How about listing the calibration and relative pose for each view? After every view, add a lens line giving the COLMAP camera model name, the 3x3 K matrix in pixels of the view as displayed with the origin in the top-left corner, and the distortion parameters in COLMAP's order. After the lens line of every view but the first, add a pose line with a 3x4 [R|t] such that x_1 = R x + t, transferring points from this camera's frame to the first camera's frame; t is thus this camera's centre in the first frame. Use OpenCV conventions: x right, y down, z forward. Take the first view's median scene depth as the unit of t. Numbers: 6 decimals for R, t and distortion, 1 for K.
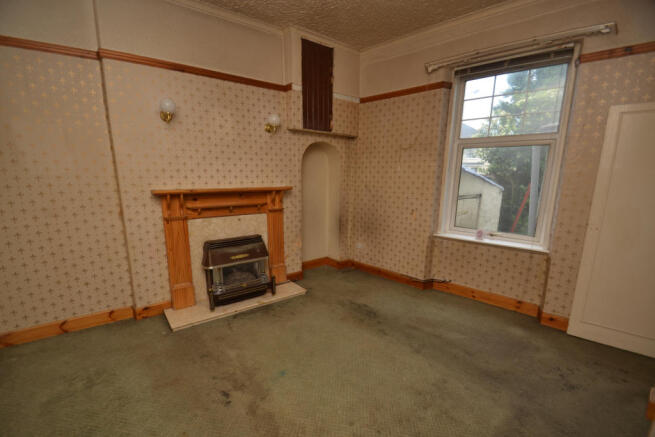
lens RADIAL K [[280.7, 0, 322.4], [0, 280.7, 229.8], [0, 0, 1]] dist [0.001882, -0.011124]
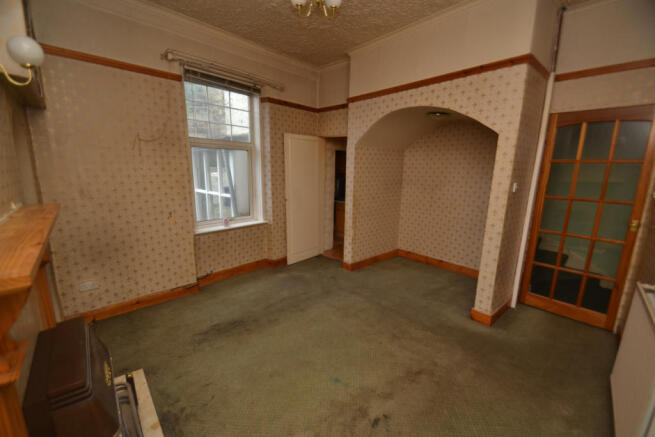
lens RADIAL K [[280.7, 0, 322.4], [0, 280.7, 229.8], [0, 0, 1]] dist [0.001882, -0.011124]
pose [[-0.016271, -0.218000, 0.975813, -0.659403], [0.189218, 0.957636, 0.217094, -0.144199], [-0.981800, 0.188174, 0.025668, 0.622506]]
